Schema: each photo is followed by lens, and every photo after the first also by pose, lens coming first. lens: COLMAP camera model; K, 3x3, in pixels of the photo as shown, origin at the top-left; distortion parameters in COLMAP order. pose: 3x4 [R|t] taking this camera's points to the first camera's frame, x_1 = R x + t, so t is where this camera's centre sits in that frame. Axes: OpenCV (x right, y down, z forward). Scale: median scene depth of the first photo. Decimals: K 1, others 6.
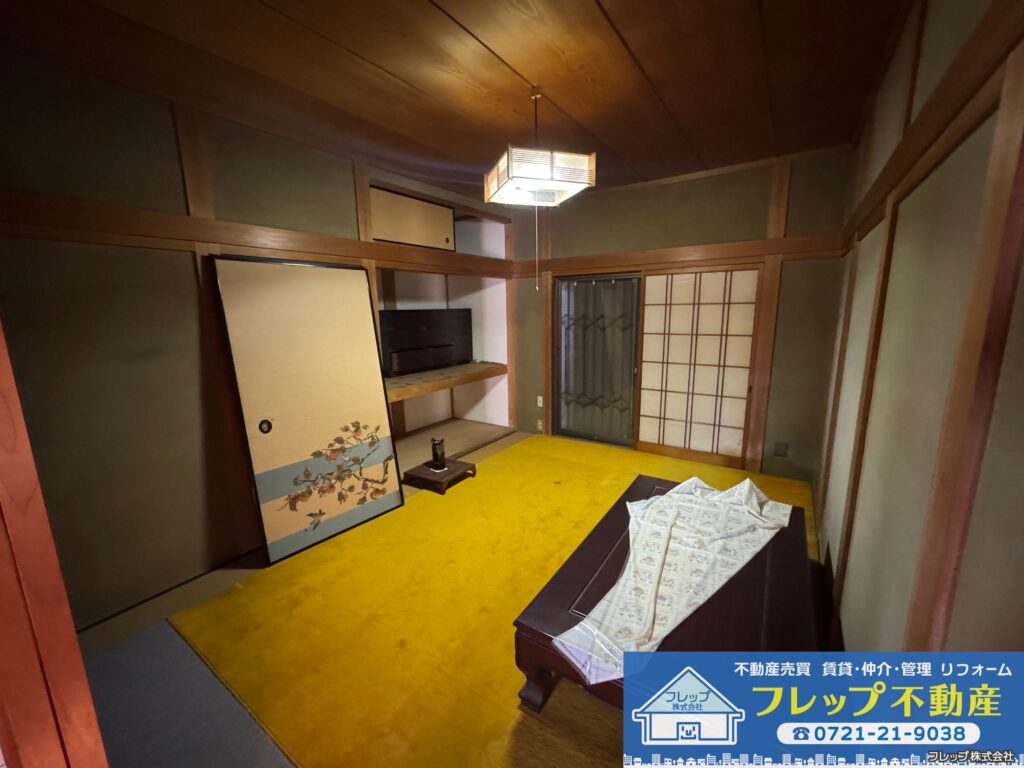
lens RADIAL K [[408.6, 0, 514.5], [0, 408.6, 383.7], [0, 0, 1]] dist [-0.004180, 0.000677]
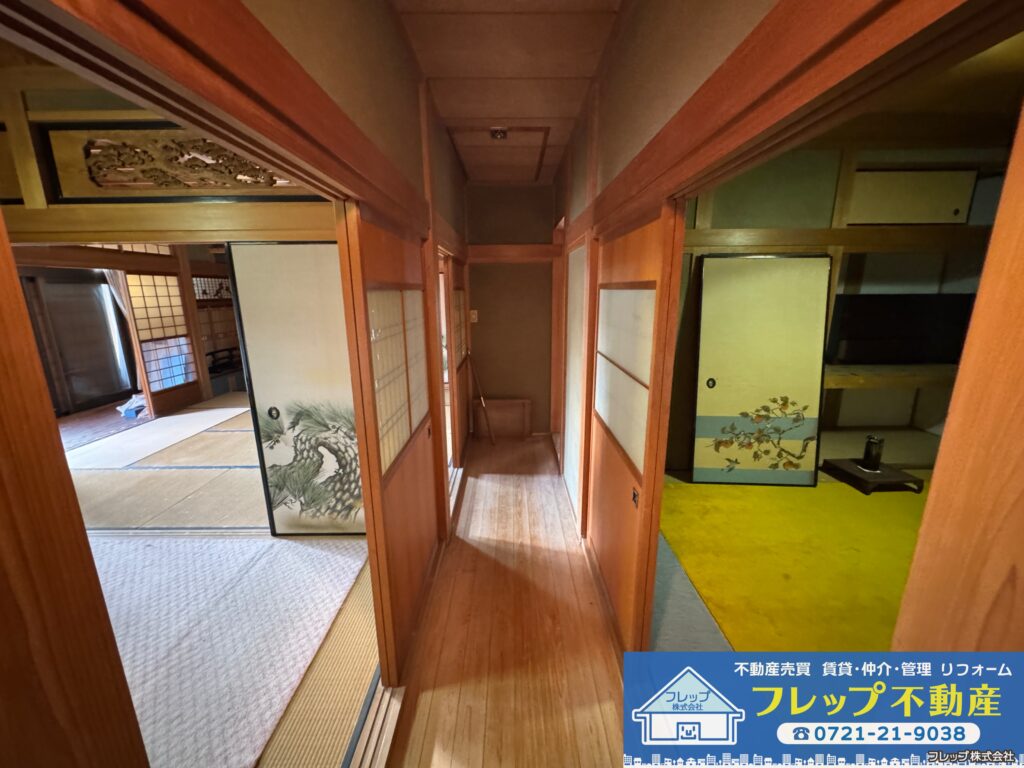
lens RADIAL K [[408.6, 0, 513.5], [0, 408.6, 383.3], [0, 0, 1]] dist [-0.004180, 0.000677]
pose [[0.560234, 0.197619, -0.804416, 0.084068], [-0.155193, 0.978969, 0.132417, 0.024184], [0.813666, 0.050655, 0.579121, -0.248159]]
